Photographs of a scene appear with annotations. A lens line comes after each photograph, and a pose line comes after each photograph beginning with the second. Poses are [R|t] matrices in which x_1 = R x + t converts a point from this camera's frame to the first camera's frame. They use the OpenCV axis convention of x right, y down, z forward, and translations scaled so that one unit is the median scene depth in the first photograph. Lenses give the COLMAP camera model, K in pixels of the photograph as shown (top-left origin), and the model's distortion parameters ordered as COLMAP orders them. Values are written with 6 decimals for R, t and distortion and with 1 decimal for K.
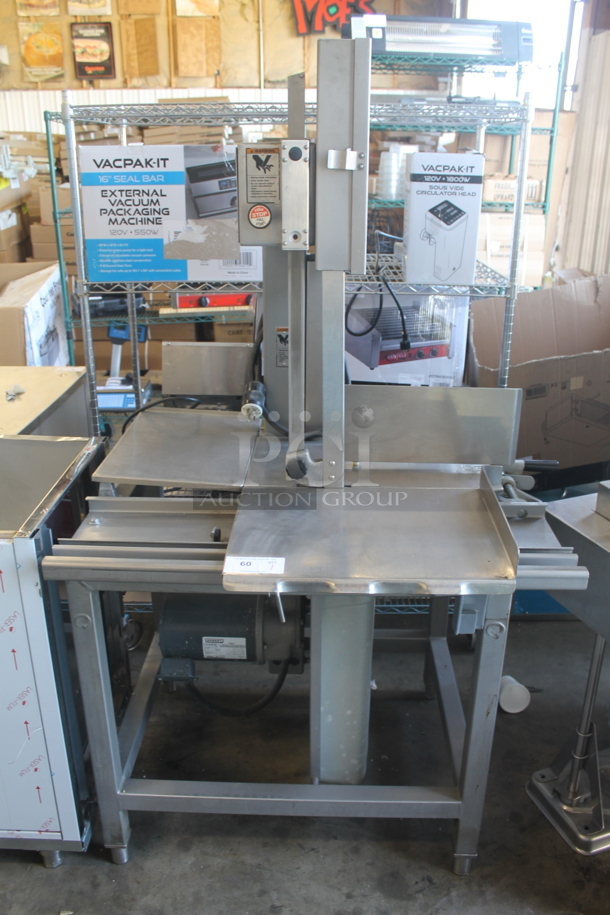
lens RADIAL K [[773.5, 0, 301.2], [0, 773.5, 457.0], [0, 0, 1]] dist [-0.168927, 0.158504]
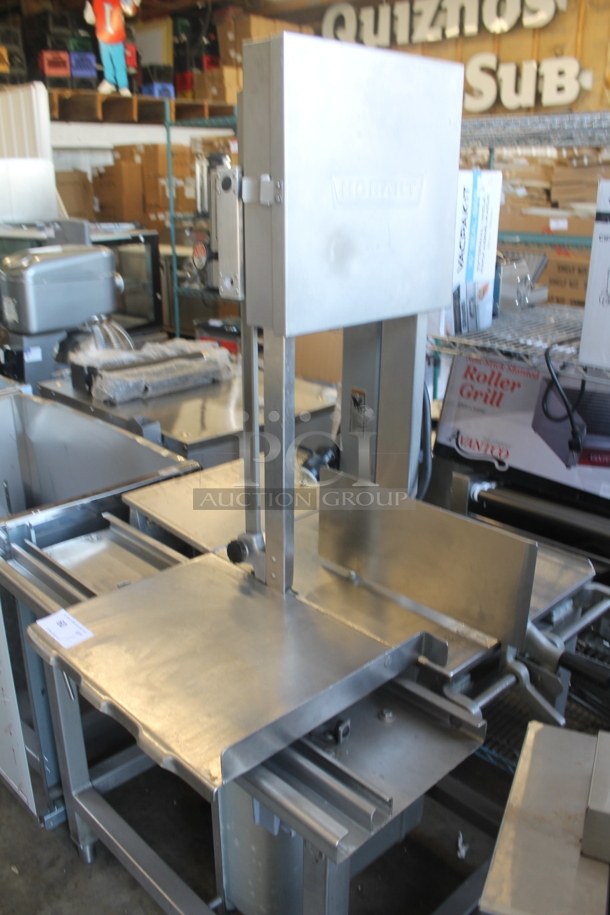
lens RADIAL K [[773.5, 0, 301.2], [0, 773.5, 457.0], [0, 0, 1]] dist [-0.168927, 0.158504]
pose [[0.718982, 0.231848, -0.655218, 0.462191], [-0.250311, 0.965838, 0.067091, -0.128291], [0.648390, 0.115771, 0.752454, 0.314970]]
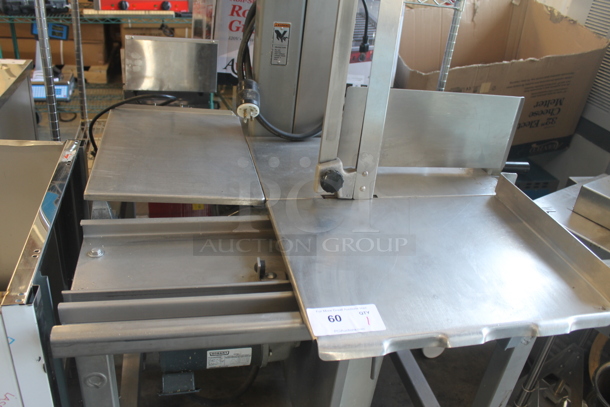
lens RADIAL K [[515.7, 0, 304.0], [0, 515.7, 201.7], [0, 0, 1]] dist [-0.168927, 0.158504]
pose [[0.961002, -0.036321, 0.274144, -0.161459], [-0.003244, 0.989789, 0.142506, -0.037218], [-0.276521, -0.137838, 0.951071, 0.349160]]
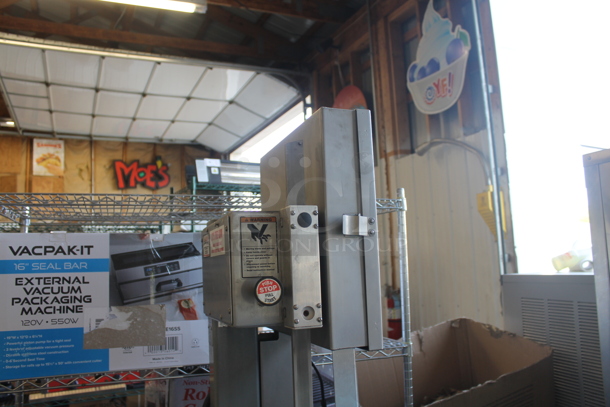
lens RADIAL K [[515.7, 0, 304.0], [0, 515.7, 201.7], [0, 0, 1]] dist [-0.168927, 0.158504]
pose [[0.930243, 0.011292, 0.366771, -0.159701], [0.168595, 0.874628, -0.454535, -0.098401], [-0.325921, 0.484663, 0.811713, 0.340144]]
